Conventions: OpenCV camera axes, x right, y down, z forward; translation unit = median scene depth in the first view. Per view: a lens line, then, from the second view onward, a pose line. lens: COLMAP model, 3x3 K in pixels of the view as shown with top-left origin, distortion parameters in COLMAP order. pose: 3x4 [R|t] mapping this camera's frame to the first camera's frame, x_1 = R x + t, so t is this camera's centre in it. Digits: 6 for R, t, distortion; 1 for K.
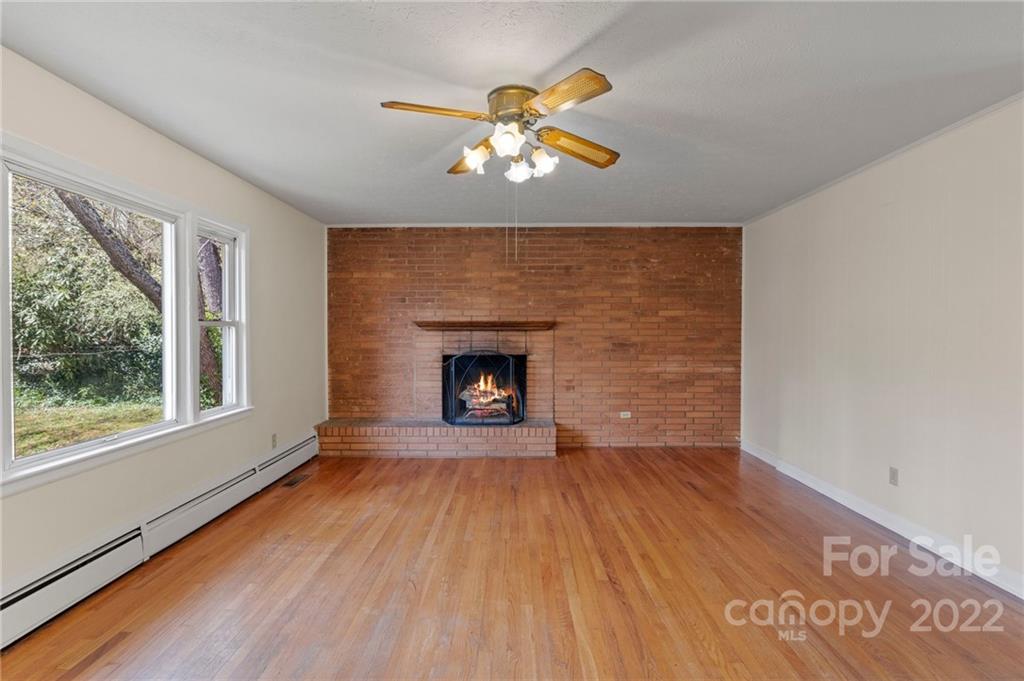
lens RADIAL K [[512.2, 0, 508.6], [0, 512.2, 341.7], [0, 0, 1]] dist [-0.008838, -0.000057]
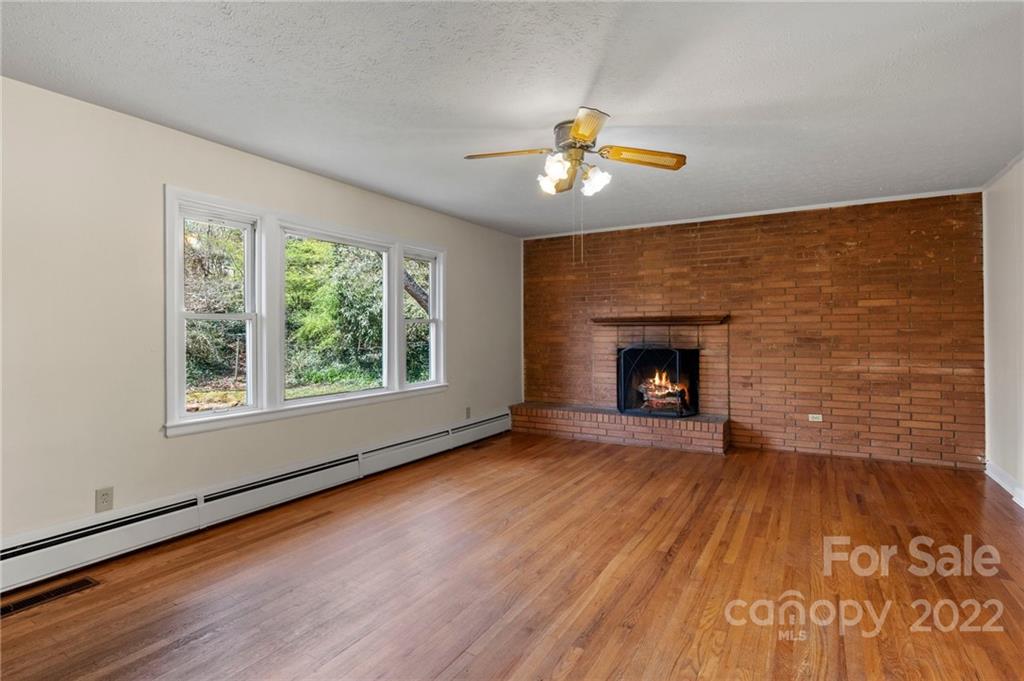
lens RADIAL K [[516.0, 0, 506.8], [0, 516.0, 329.1], [0, 0, 1]] dist [-0.004859, 0.000298]
pose [[0.865406, -0.006386, -0.501030, 0.214488], [-0.006172, 0.999707, -0.023403, 0.011974], [0.501033, 0.023346, 0.865113, -0.055858]]
